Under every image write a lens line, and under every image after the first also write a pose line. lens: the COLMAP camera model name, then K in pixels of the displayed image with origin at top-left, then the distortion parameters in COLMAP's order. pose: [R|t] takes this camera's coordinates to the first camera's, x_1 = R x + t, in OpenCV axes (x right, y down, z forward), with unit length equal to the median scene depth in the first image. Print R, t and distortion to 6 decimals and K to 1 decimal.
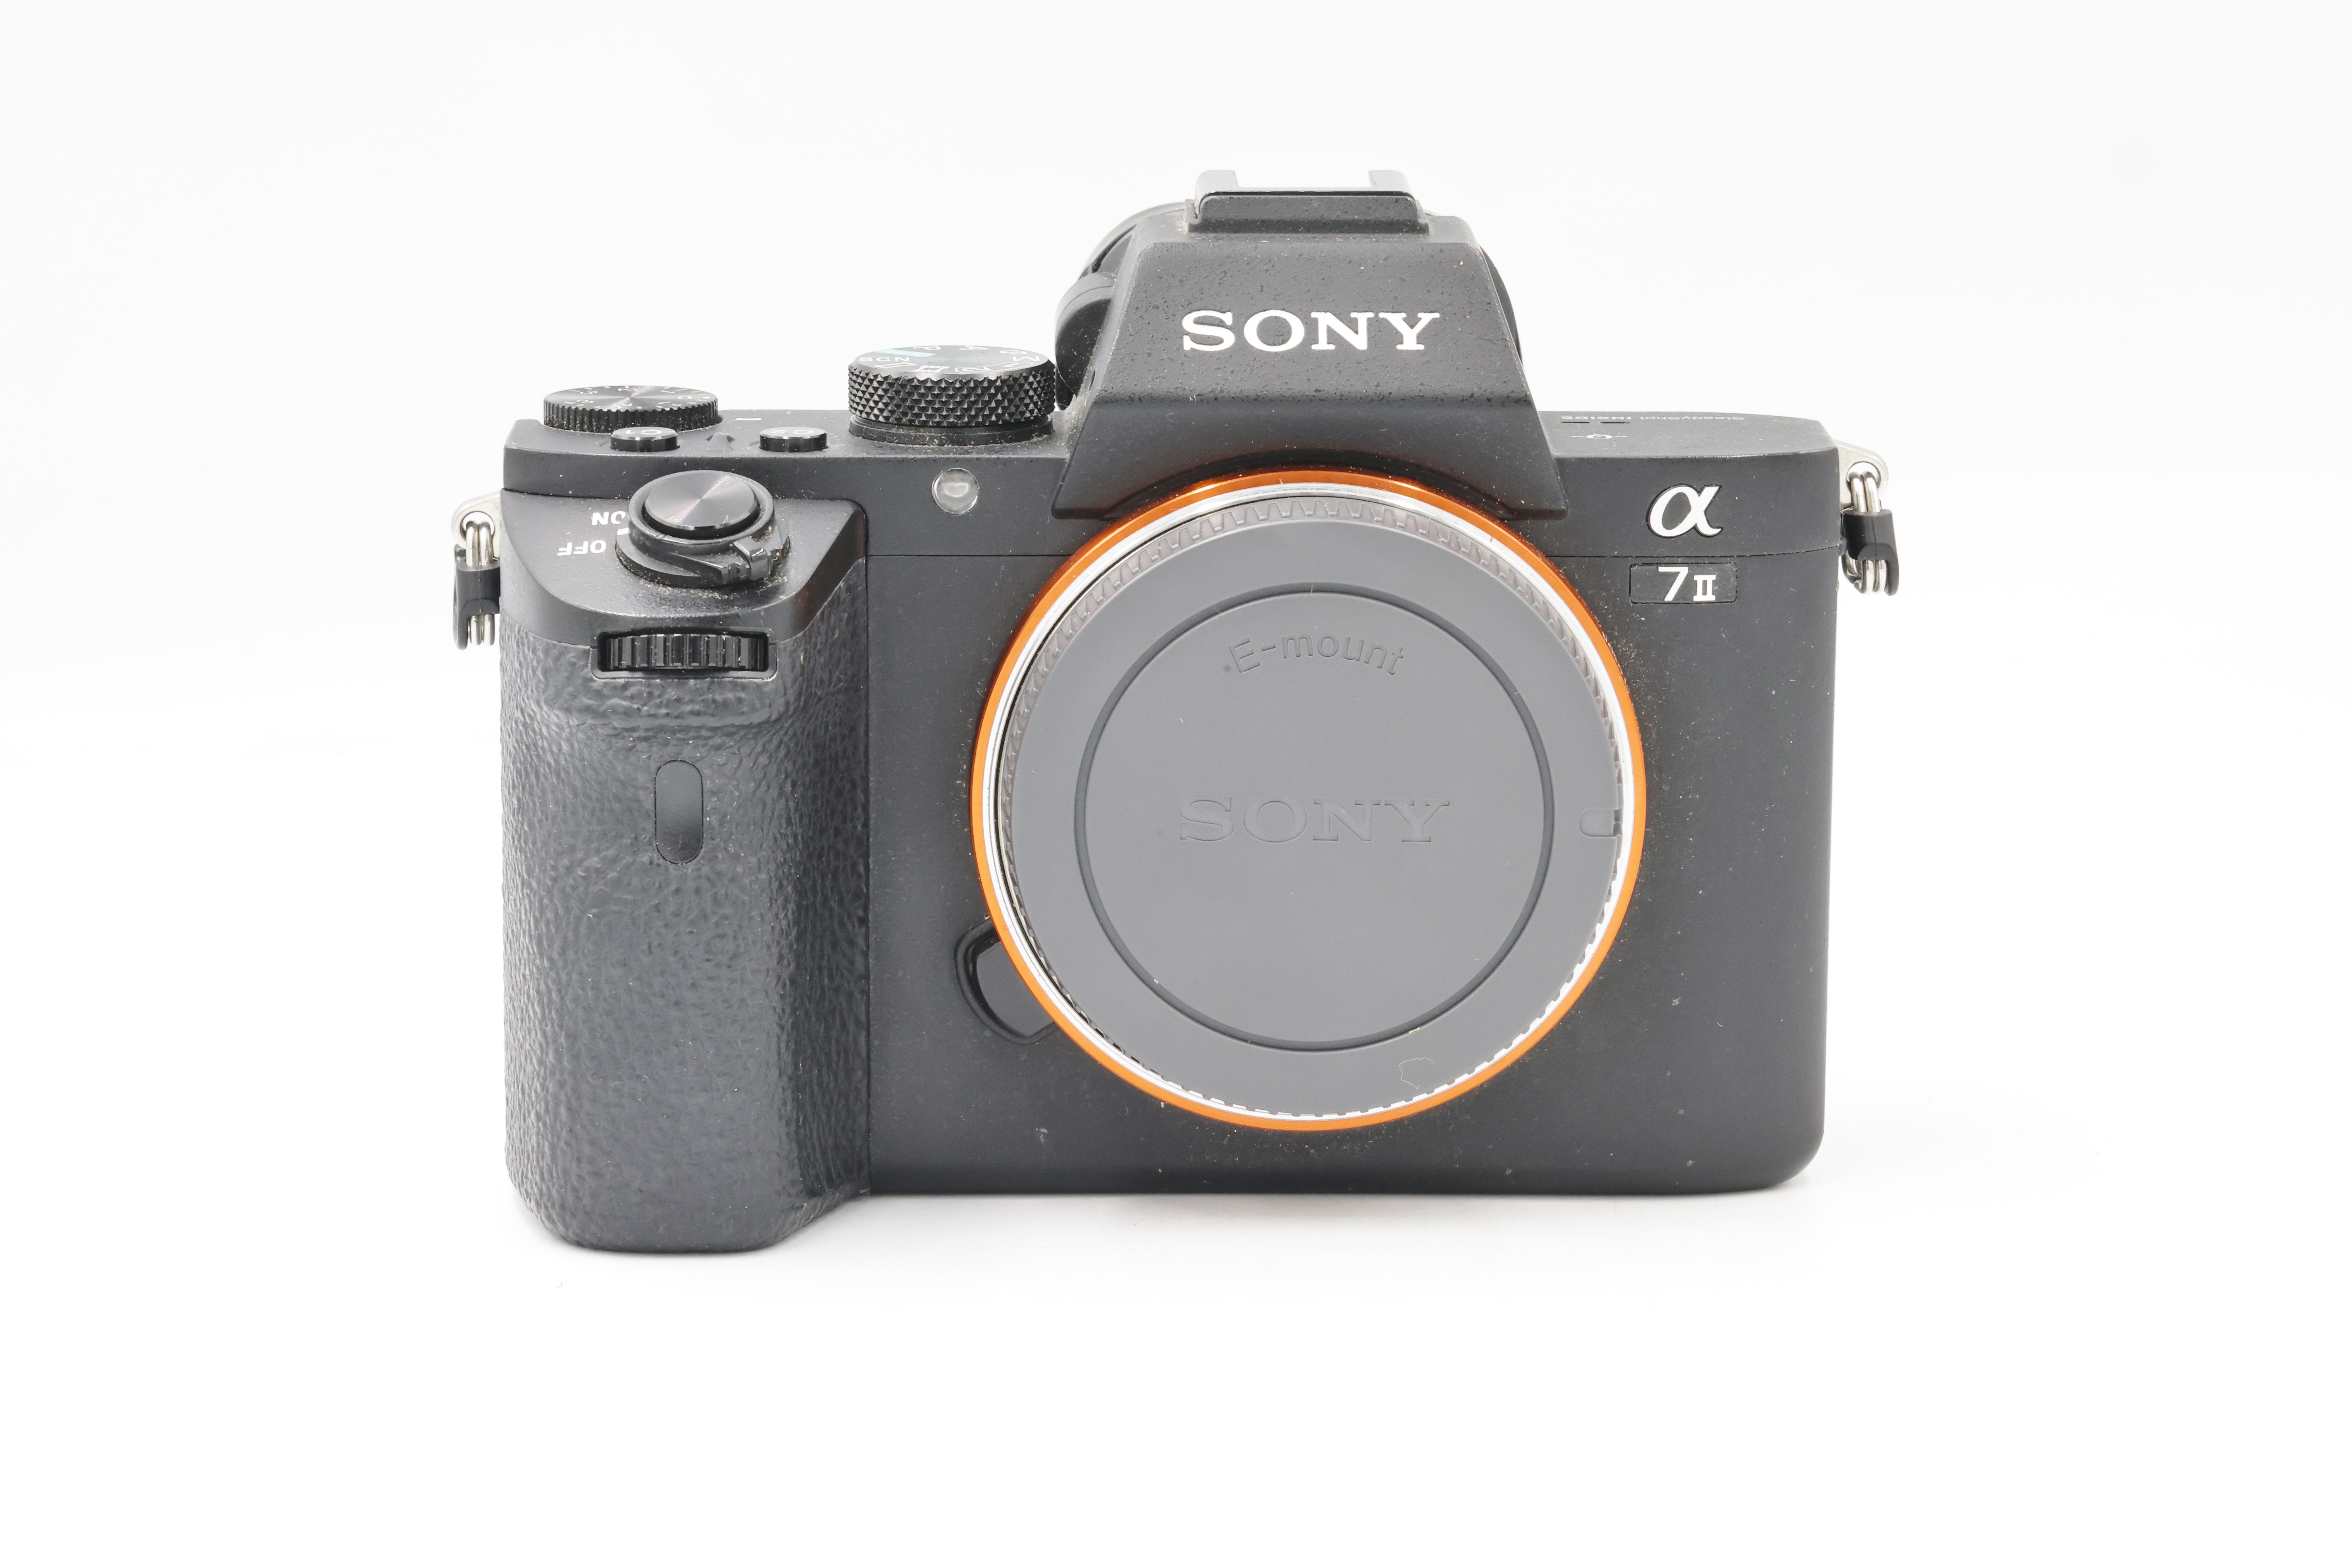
lens RADIAL K [[7100.9, 0, 1176.0], [0, 7100.9, 784.0], [0, 0, 1]] dist [0.024884, -0.061849]
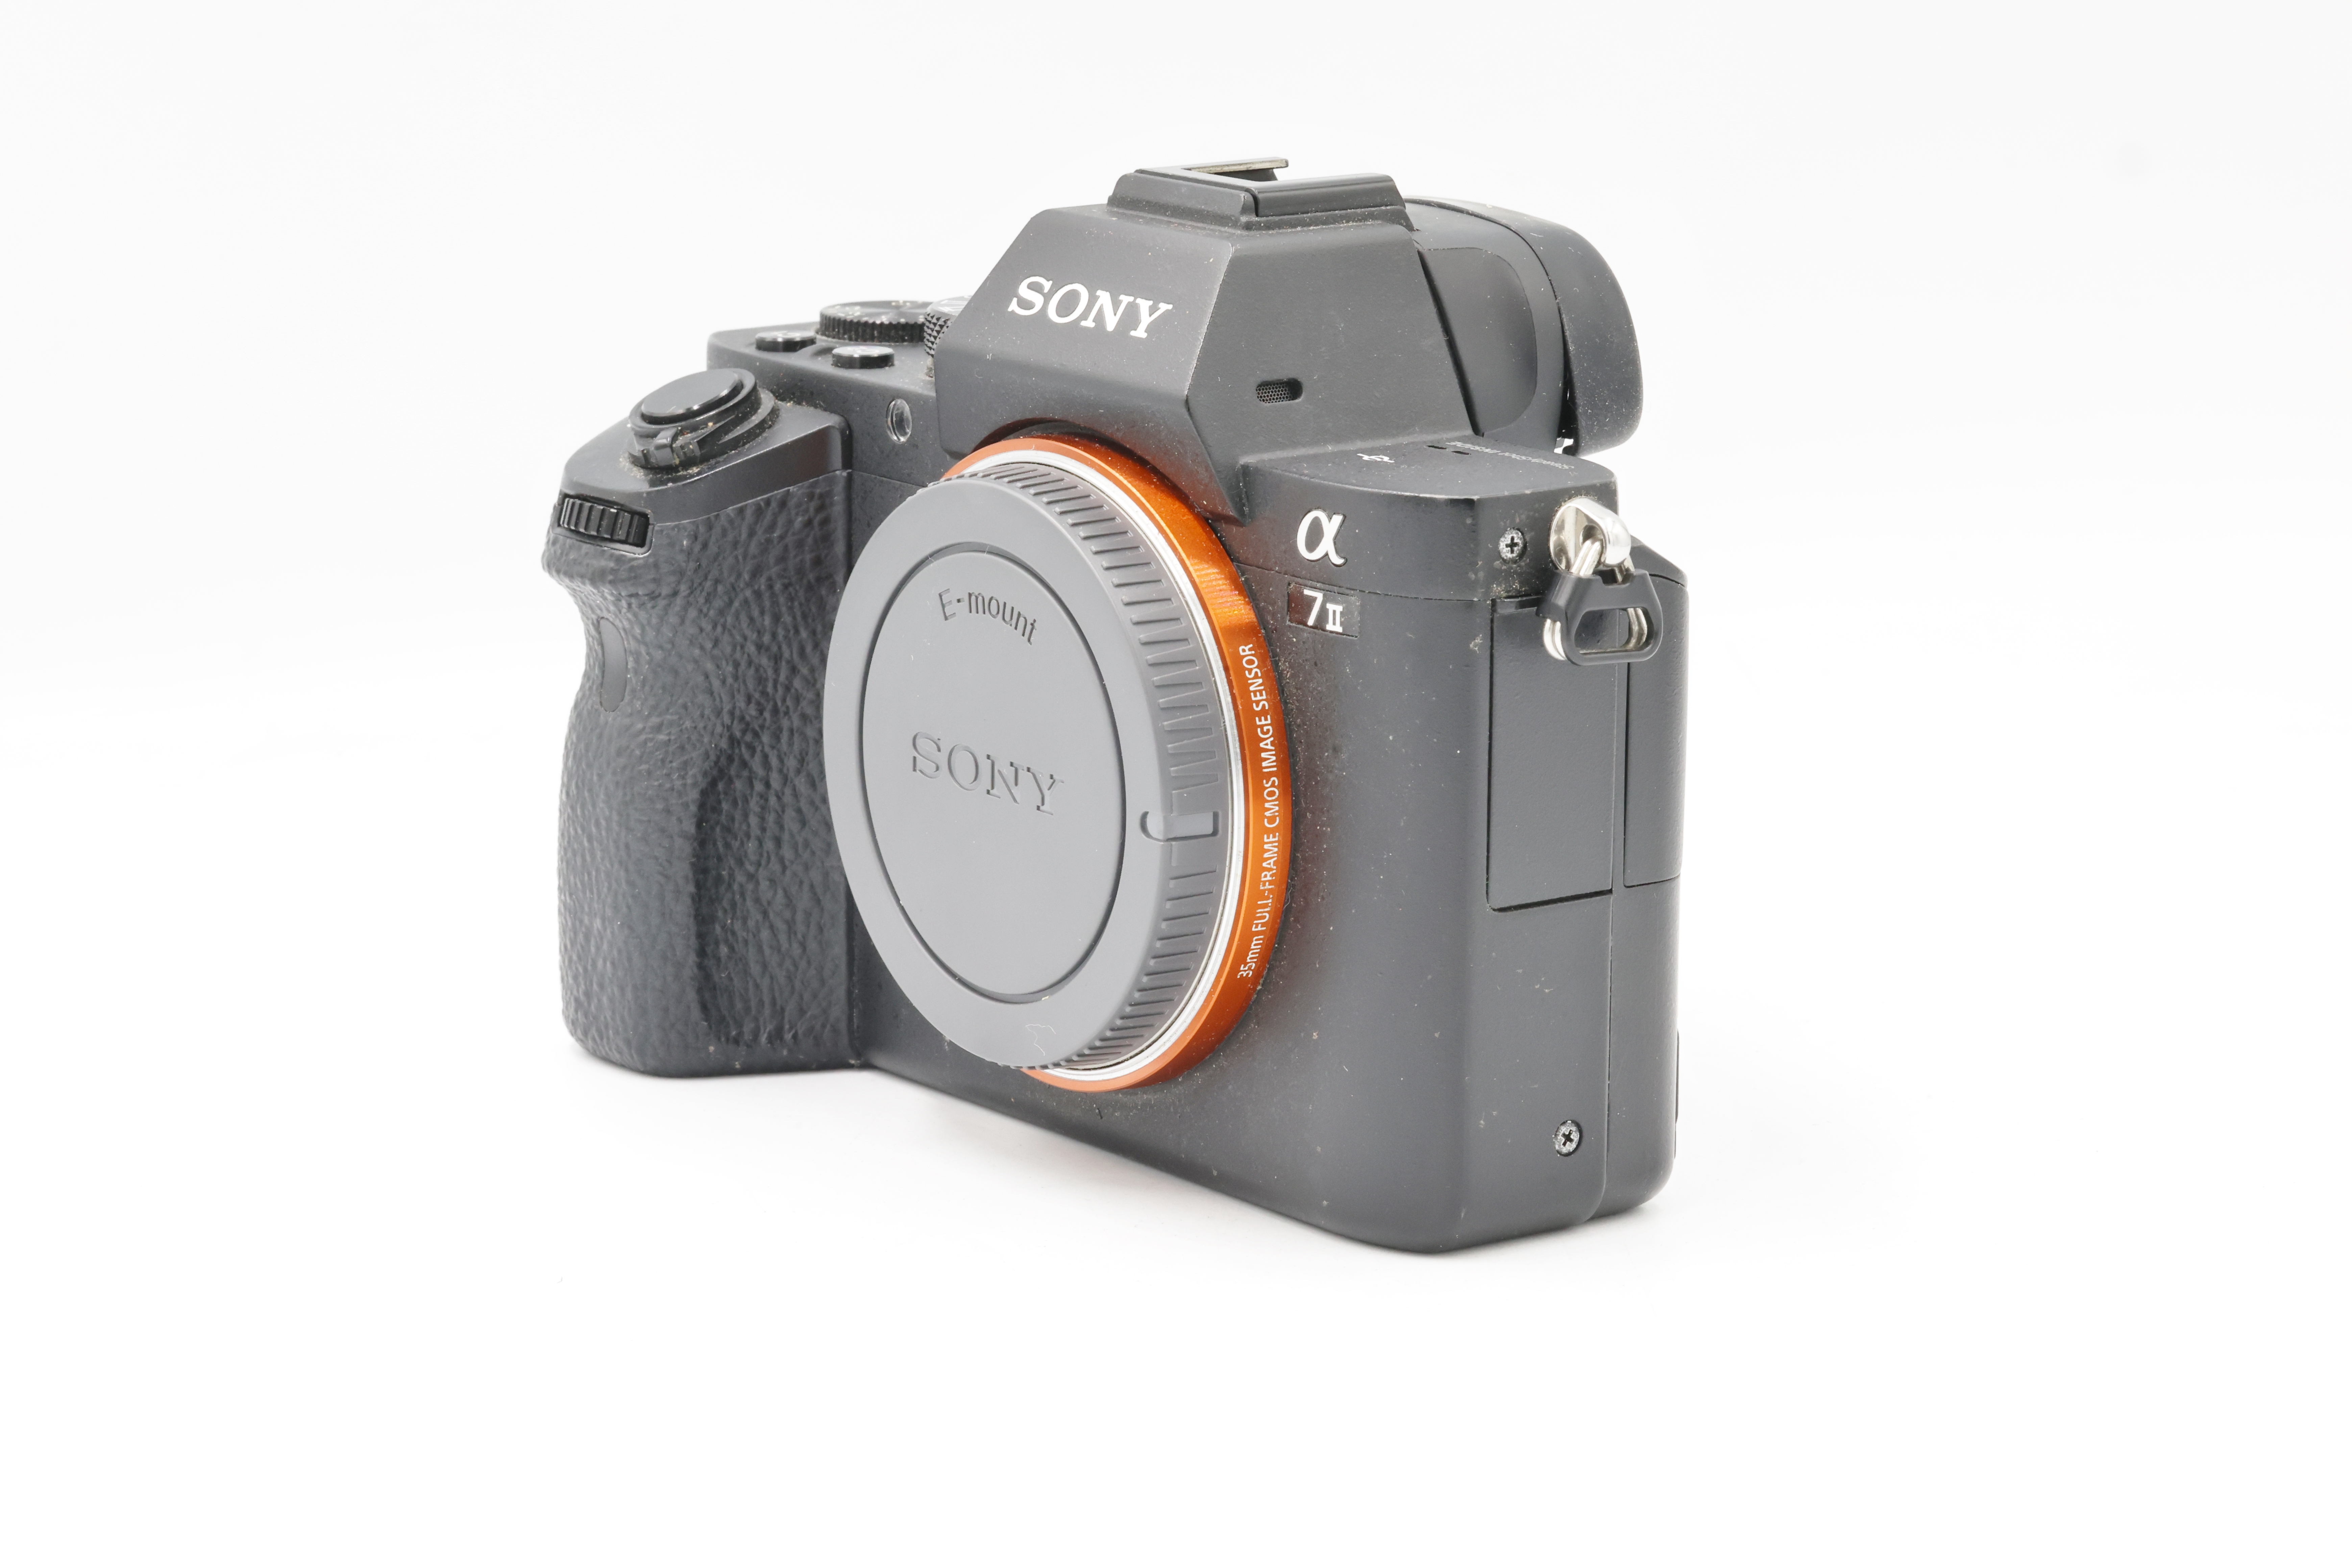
lens RADIAL K [[7100.9, 0, 1176.0], [0, 7100.9, 784.0], [0, 0, 1]] dist [0.024884, -0.061849]
pose [[0.587324, 0.167961, -0.791732, 0.846197], [-0.169811, 0.982029, 0.082362, -0.082577], [0.791337, 0.086072, 0.605291, 0.395753]]
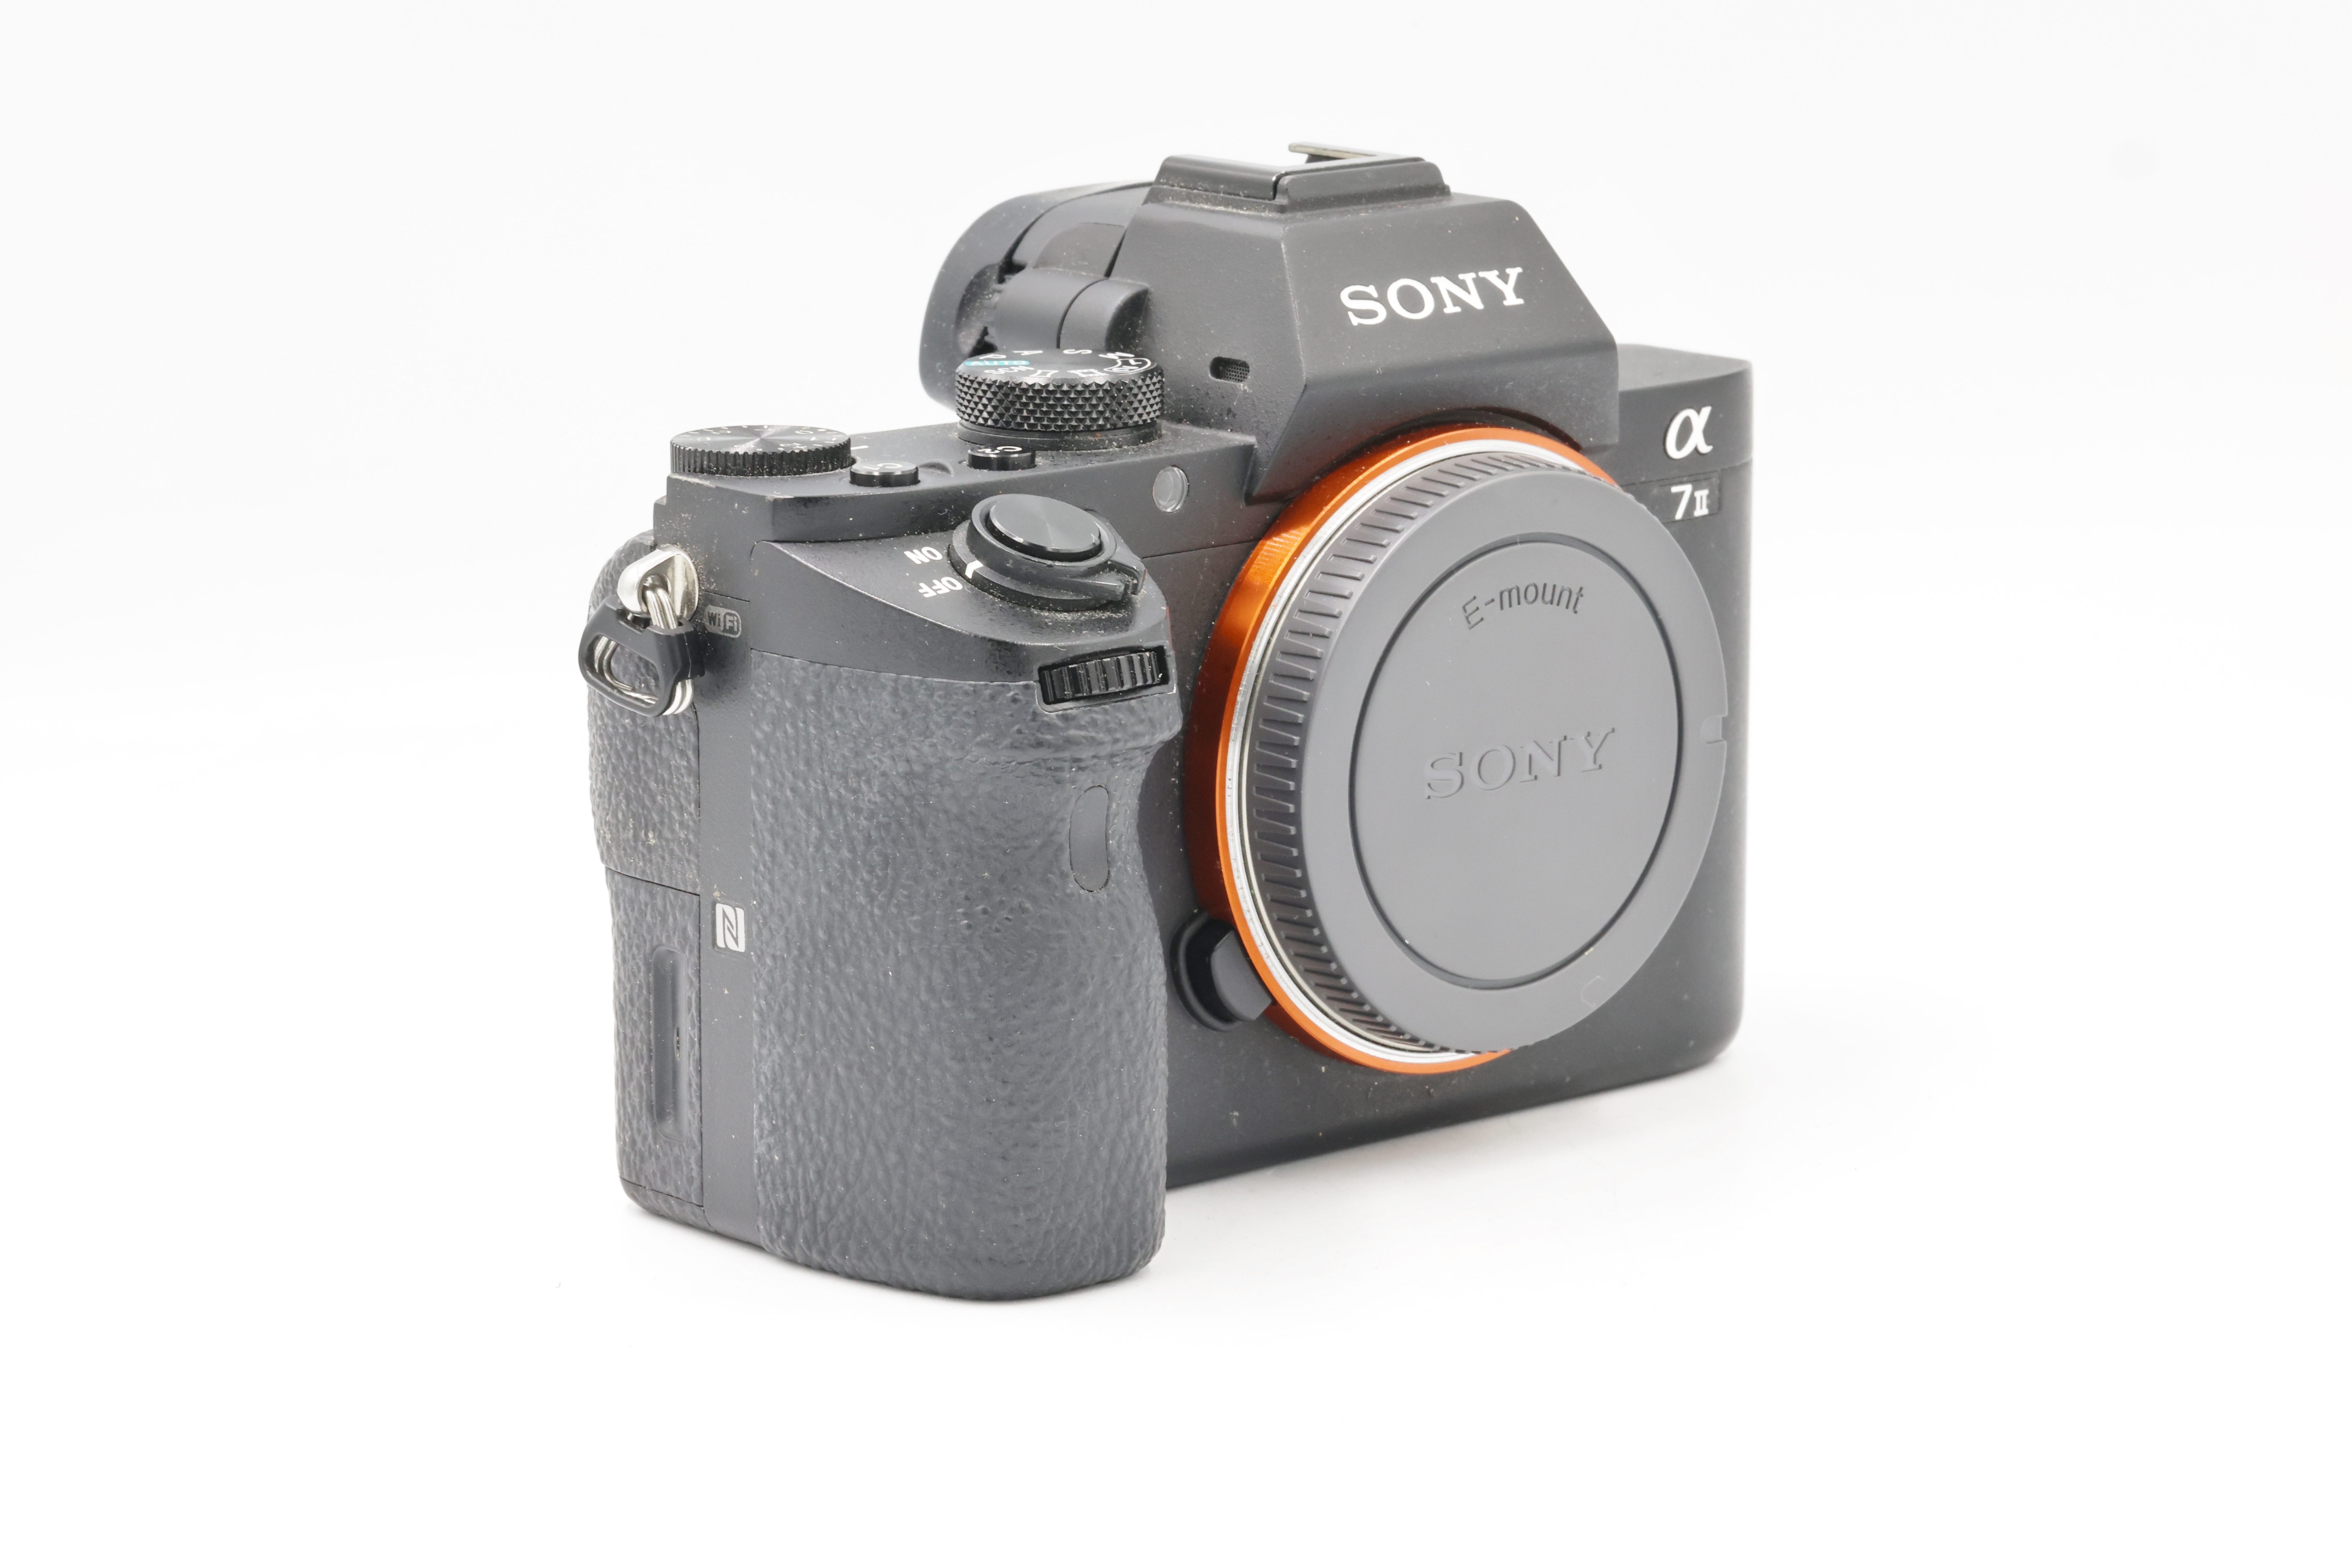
lens RADIAL K [[7100.9, 0, 1176.0], [0, 7100.9, 784.0], [0, 0, 1]] dist [0.024884, -0.061849]
pose [[0.766853, -0.135978, 0.627252, -0.664628], [0.131465, 0.989857, 0.053860, -0.054004], [-0.628214, 0.041159, 0.776951, 0.225639]]
